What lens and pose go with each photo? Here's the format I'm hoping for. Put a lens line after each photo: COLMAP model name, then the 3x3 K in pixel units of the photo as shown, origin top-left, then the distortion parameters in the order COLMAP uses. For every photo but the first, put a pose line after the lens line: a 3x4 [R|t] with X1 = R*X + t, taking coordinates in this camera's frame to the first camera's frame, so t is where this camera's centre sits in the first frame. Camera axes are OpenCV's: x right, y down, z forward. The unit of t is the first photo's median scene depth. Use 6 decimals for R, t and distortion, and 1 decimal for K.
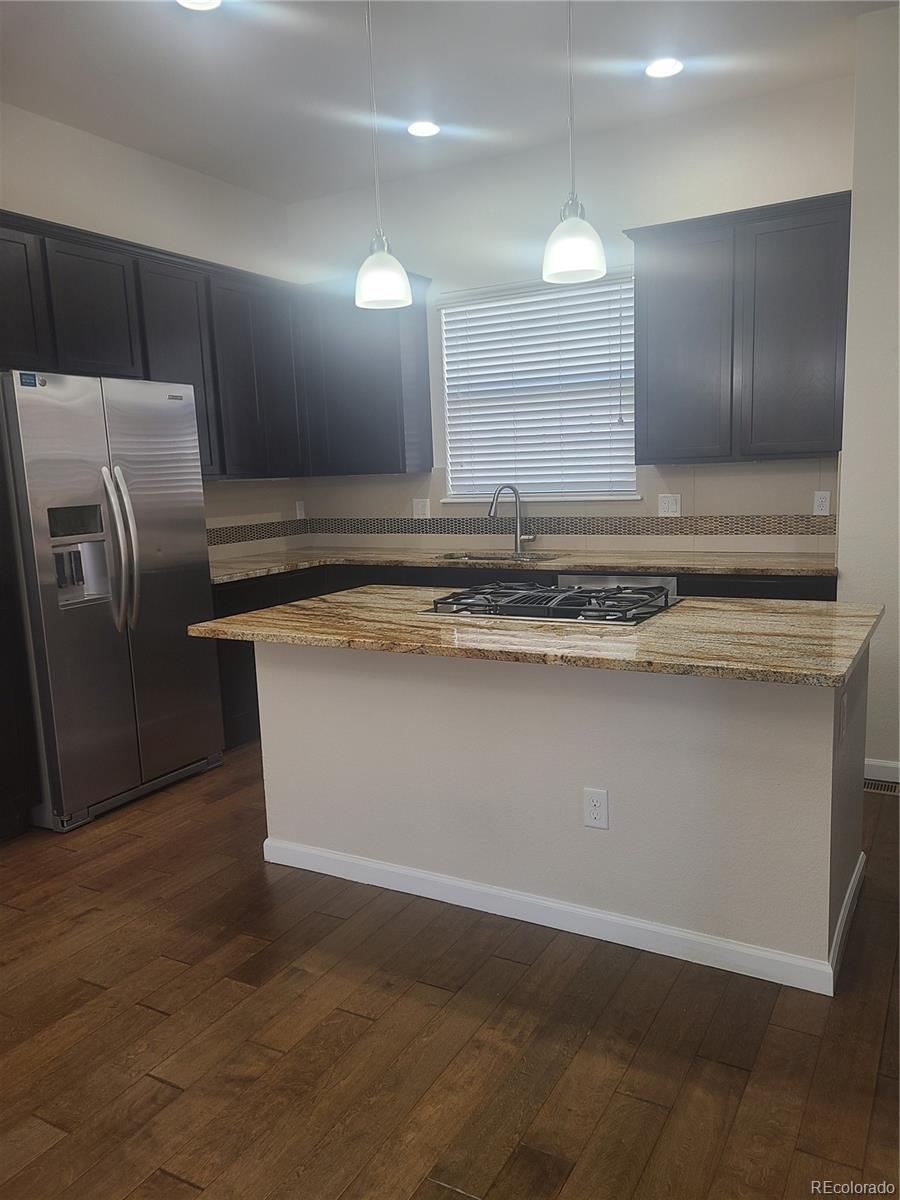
lens RADIAL K [[908.9, 0, 453.6], [0, 908.9, 600.7], [0, 0, 1]] dist [0.066052, -0.043027]
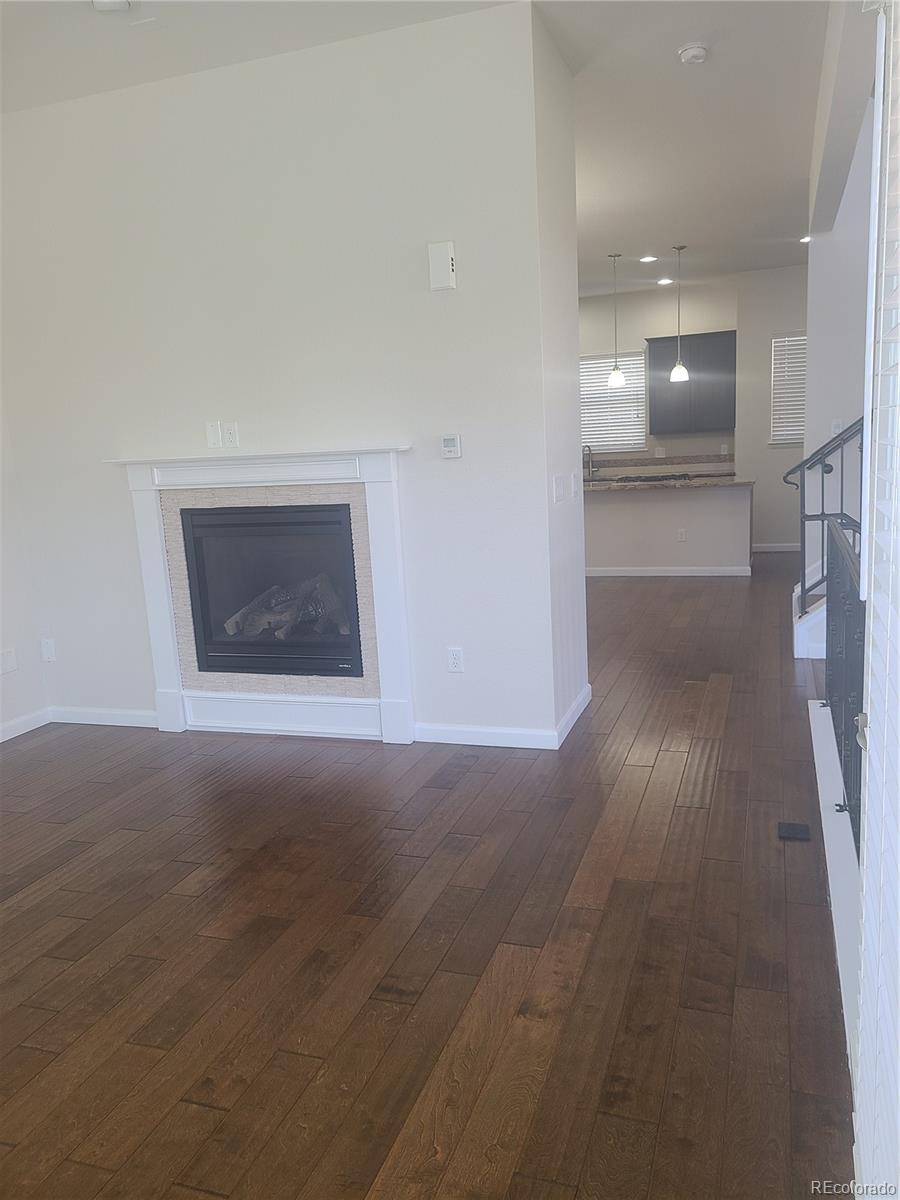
lens RADIAL K [[908.9, 0, 447.6], [0, 908.9, 599.7], [0, 0, 1]] dist [0.066052, -0.043027]
pose [[0.983565, -0.050471, 0.173358, -0.708300], [0.045893, 0.998486, 0.030316, 0.171268], [-0.174625, -0.021861, 0.984392, -1.179908]]
